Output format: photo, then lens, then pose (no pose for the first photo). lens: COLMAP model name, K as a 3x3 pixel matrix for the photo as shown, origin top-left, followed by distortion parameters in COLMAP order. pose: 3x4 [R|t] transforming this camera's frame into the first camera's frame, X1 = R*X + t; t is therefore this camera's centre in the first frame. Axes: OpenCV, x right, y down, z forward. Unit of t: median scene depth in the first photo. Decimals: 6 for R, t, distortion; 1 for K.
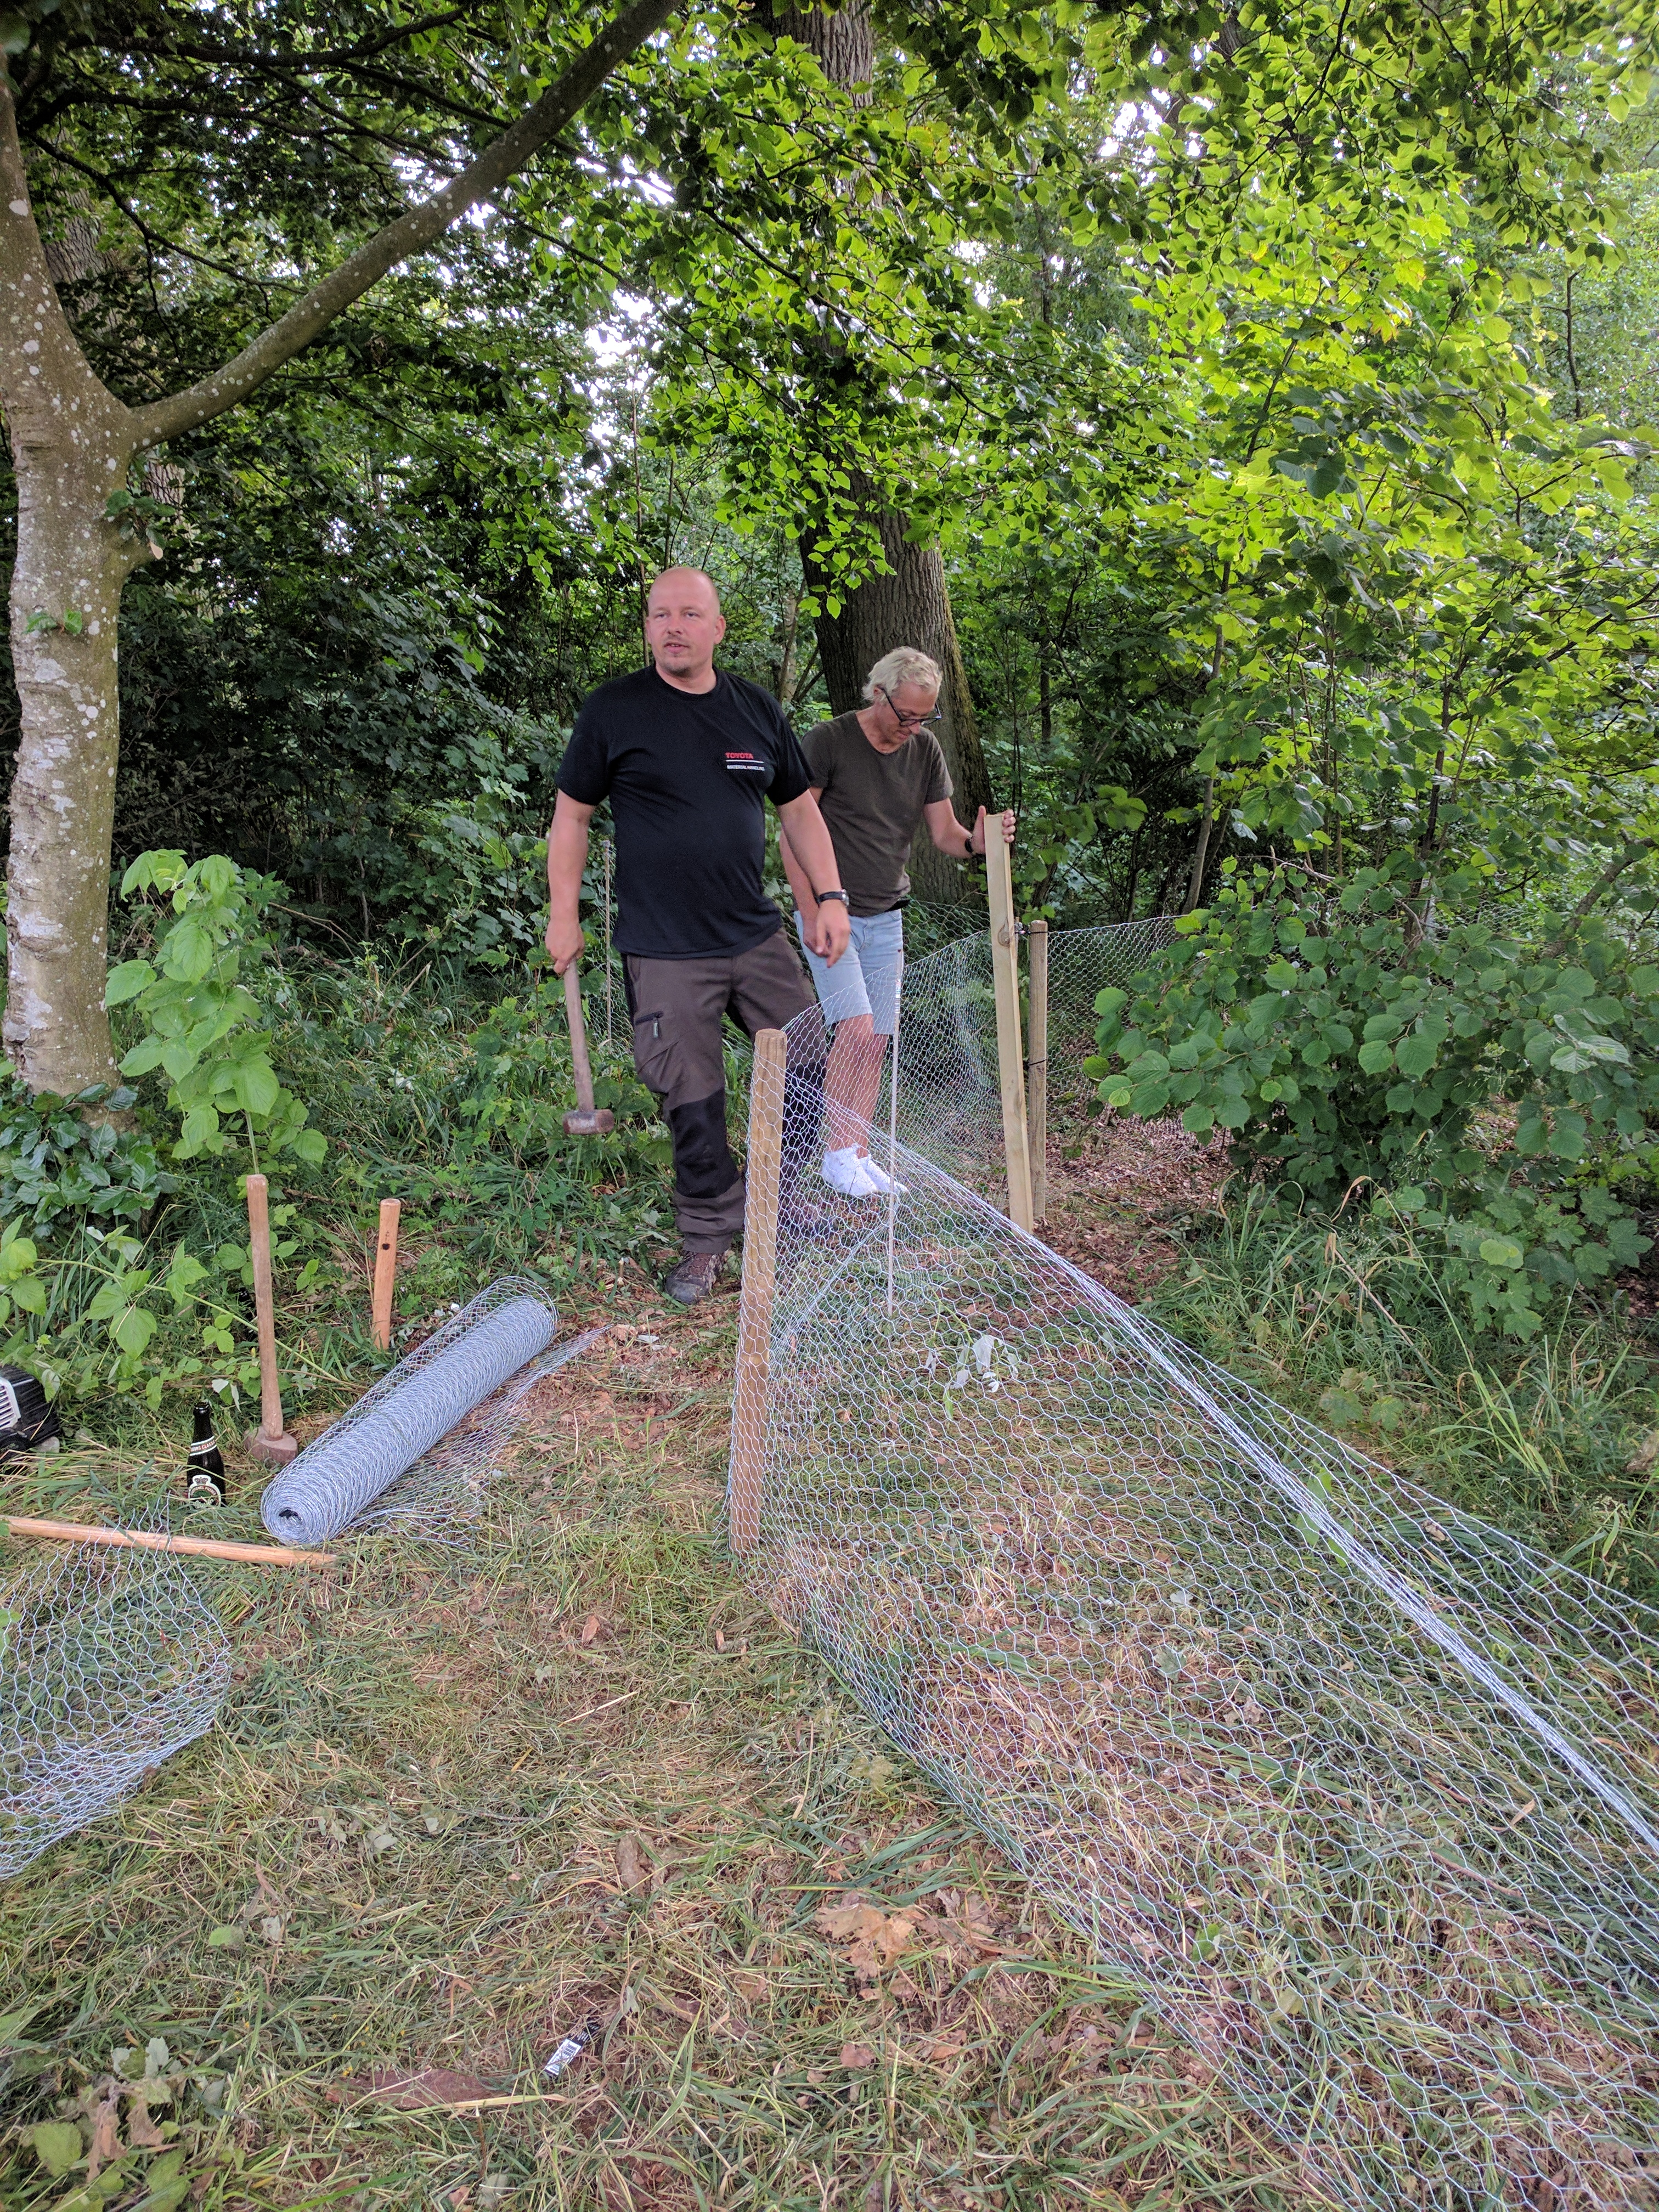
lens RADIAL K [[1921.0, 0, 839.2], [0, 1921.0, 1107.4], [0, 0, 1]] dist [0.003640, 0.224881]
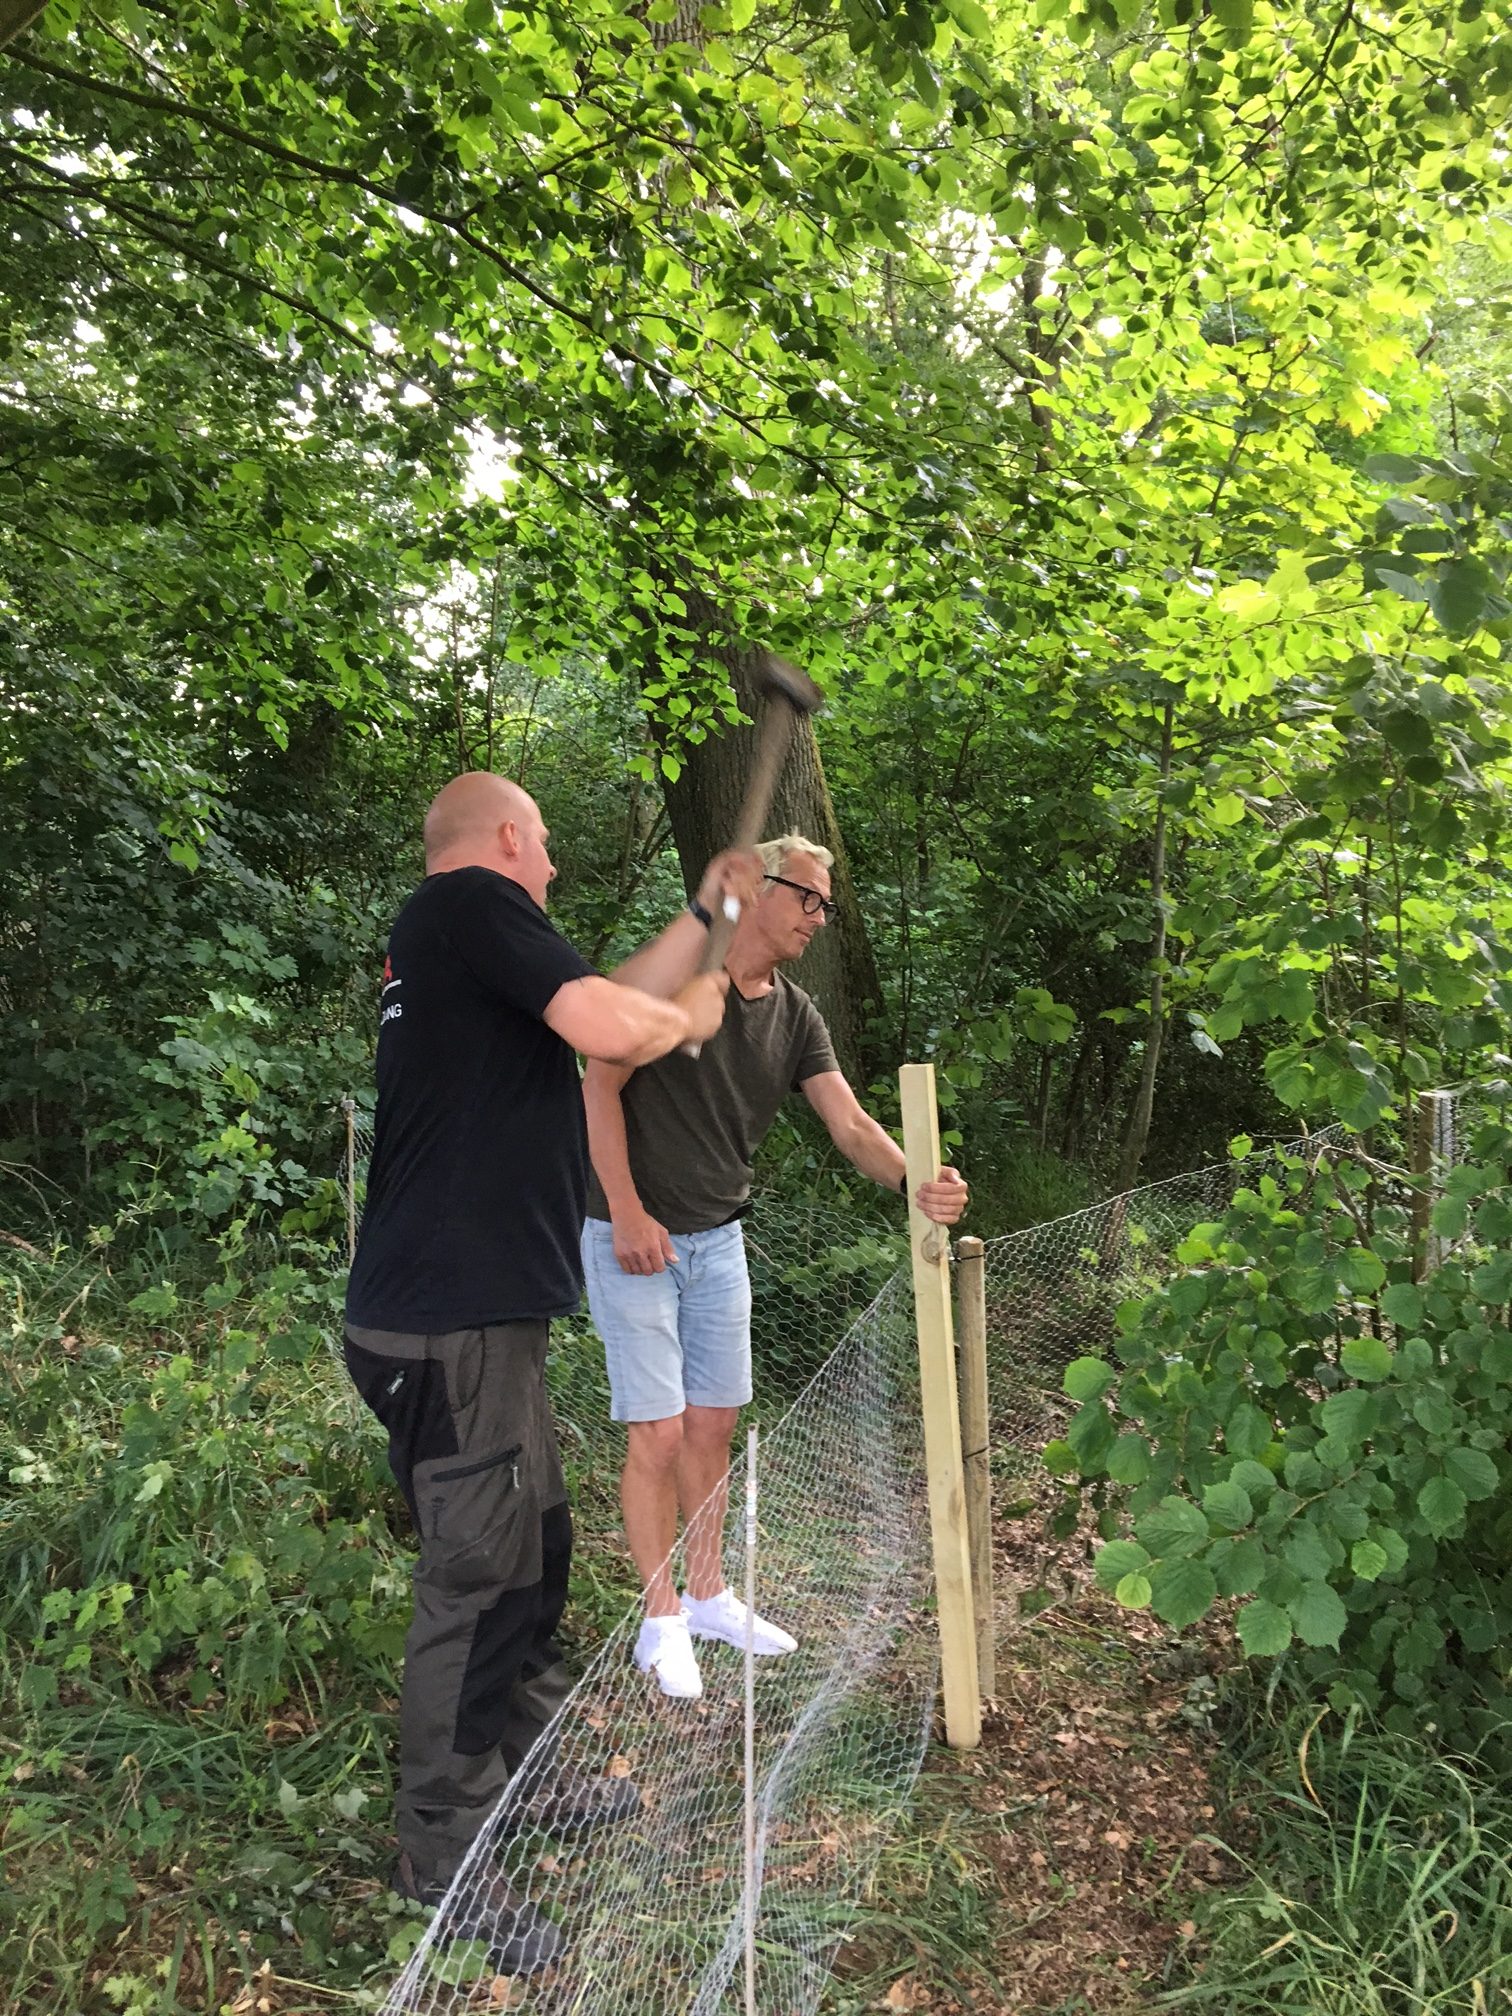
lens RADIAL K [[1700.5, 0, 750.5], [0, 1700.5, 1008.6], [0, 0, 1]] dist [0.034940, 0.006524]
pose [[0.999753, -0.020862, 0.007669, 0.023661], [0.021402, 0.996659, -0.078828, -0.127447], [-0.005999, 0.078972, 0.996859, 0.386462]]
